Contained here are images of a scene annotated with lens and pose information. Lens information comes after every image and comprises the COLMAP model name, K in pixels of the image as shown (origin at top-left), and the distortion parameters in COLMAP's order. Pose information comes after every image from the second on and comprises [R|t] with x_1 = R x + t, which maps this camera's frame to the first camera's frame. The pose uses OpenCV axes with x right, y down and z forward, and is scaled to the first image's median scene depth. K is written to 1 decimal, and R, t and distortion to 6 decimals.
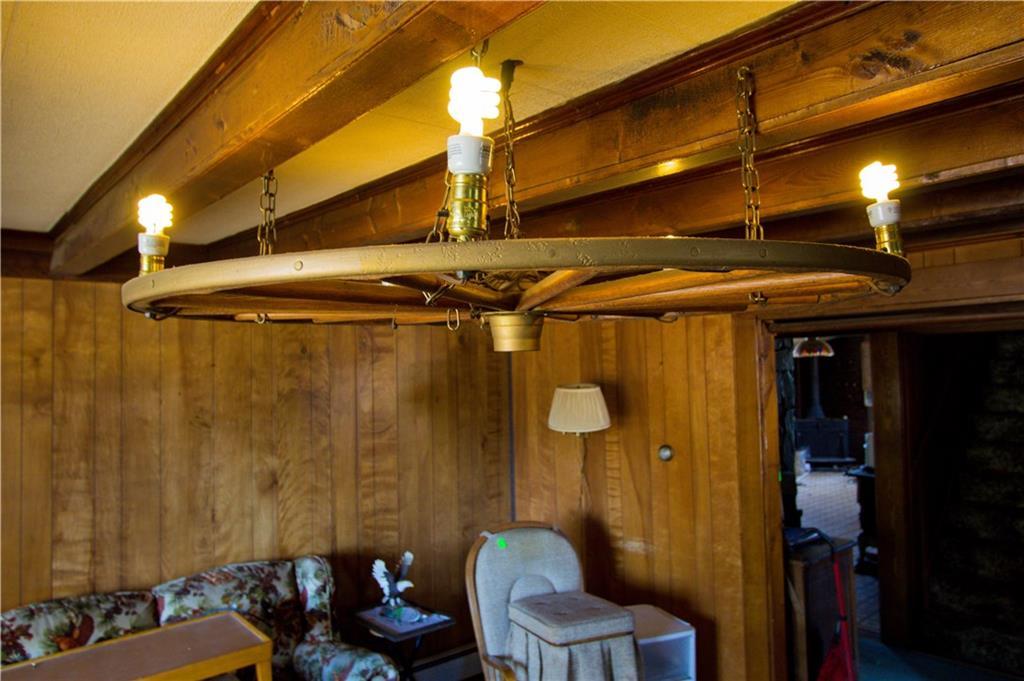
lens RADIAL K [[713.0, 0, 512.0], [0, 713.0, 340.5], [0, 0, 1]] dist [-0.014394, 0.007576]
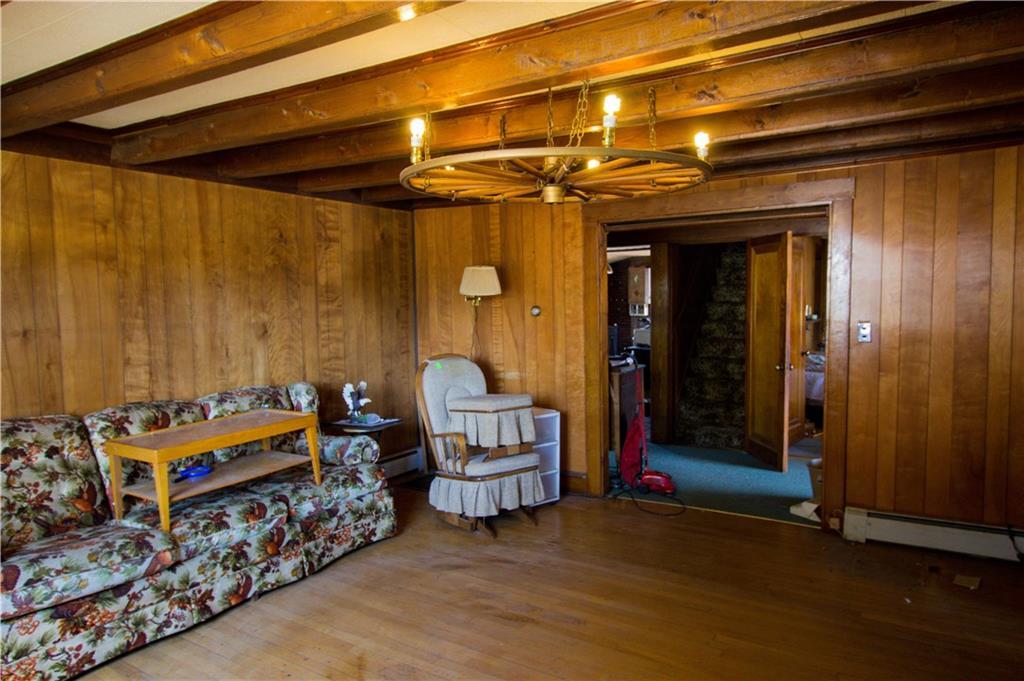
lens RADIAL K [[672.6, 0, 519.2], [0, 672.6, 340.7], [0, 0, 1]] dist [-0.024782, 0.033399]
pose [[0.949376, -0.011237, 0.313940, -0.291224], [-0.018026, 0.995765, 0.090151, 0.097452], [-0.313623, -0.091247, 0.945153, -0.385776]]
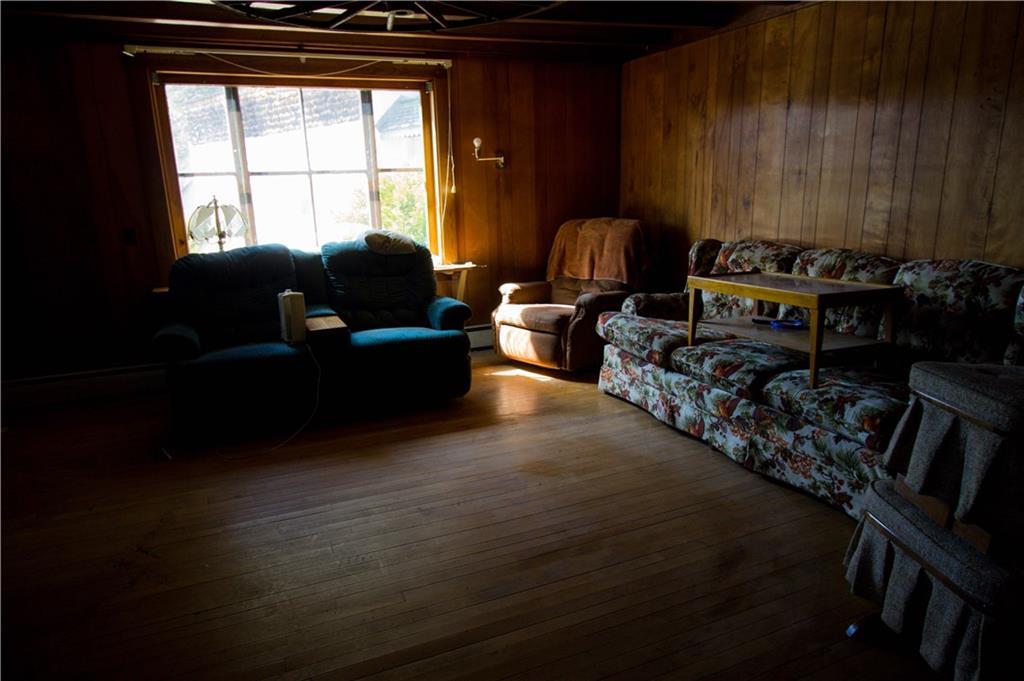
lens RADIAL K [[672.6, 0, 519.2], [0, 672.6, 340.7], [0, 0, 1]] dist [-0.024782, 0.033399]
pose [[-0.281989, 0.253993, -0.925186, 0.620877], [0.070606, 0.967200, 0.244007, 0.154523], [0.956816, 0.003484, -0.290673, 0.661733]]
